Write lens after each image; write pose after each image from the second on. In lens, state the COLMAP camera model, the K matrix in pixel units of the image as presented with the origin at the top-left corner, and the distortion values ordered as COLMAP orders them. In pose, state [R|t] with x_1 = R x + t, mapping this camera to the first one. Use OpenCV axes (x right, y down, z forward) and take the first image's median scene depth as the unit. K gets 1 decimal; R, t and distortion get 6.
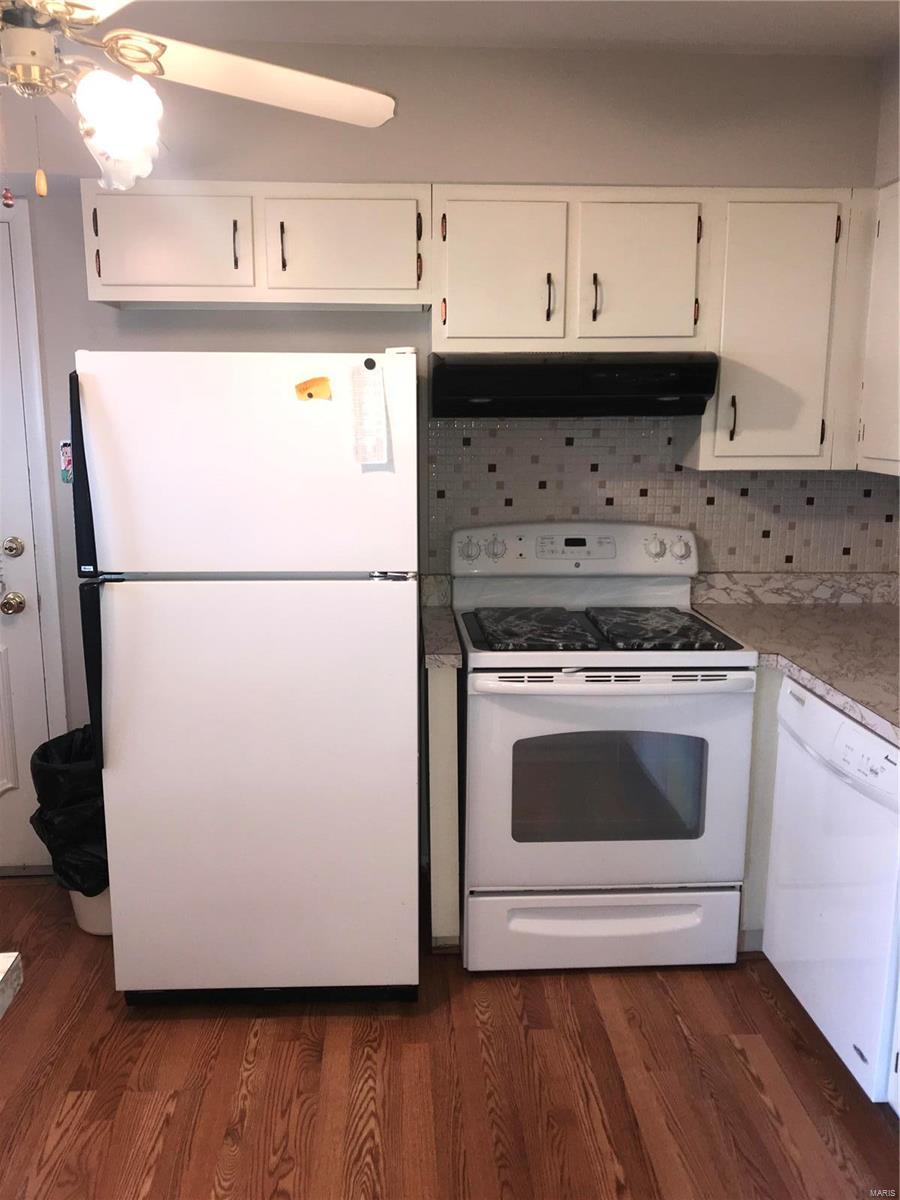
lens RADIAL K [[967.6, 0, 446.3], [0, 967.6, 591.5], [0, 0, 1]] dist [0.041903, -0.048546]
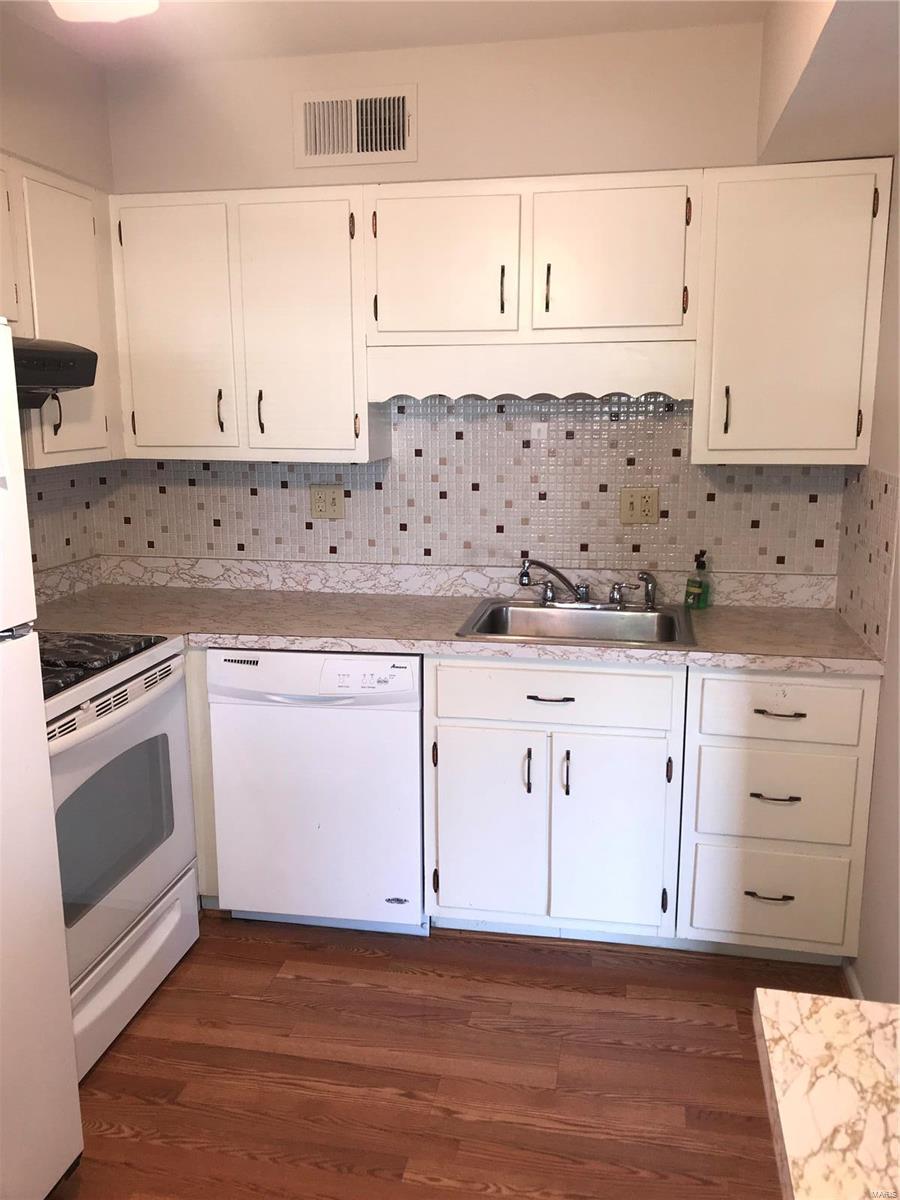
lens RADIAL K [[974.7, 0, 449.2], [0, 974.7, 593.9], [0, 0, 1]] dist [0.008804, 0.013230]
pose [[0.252499, -0.193832, 0.947984, -0.613935], [0.188390, 0.970829, 0.148325, -0.085202], [-0.949080, 0.141139, 0.281649, 0.450045]]
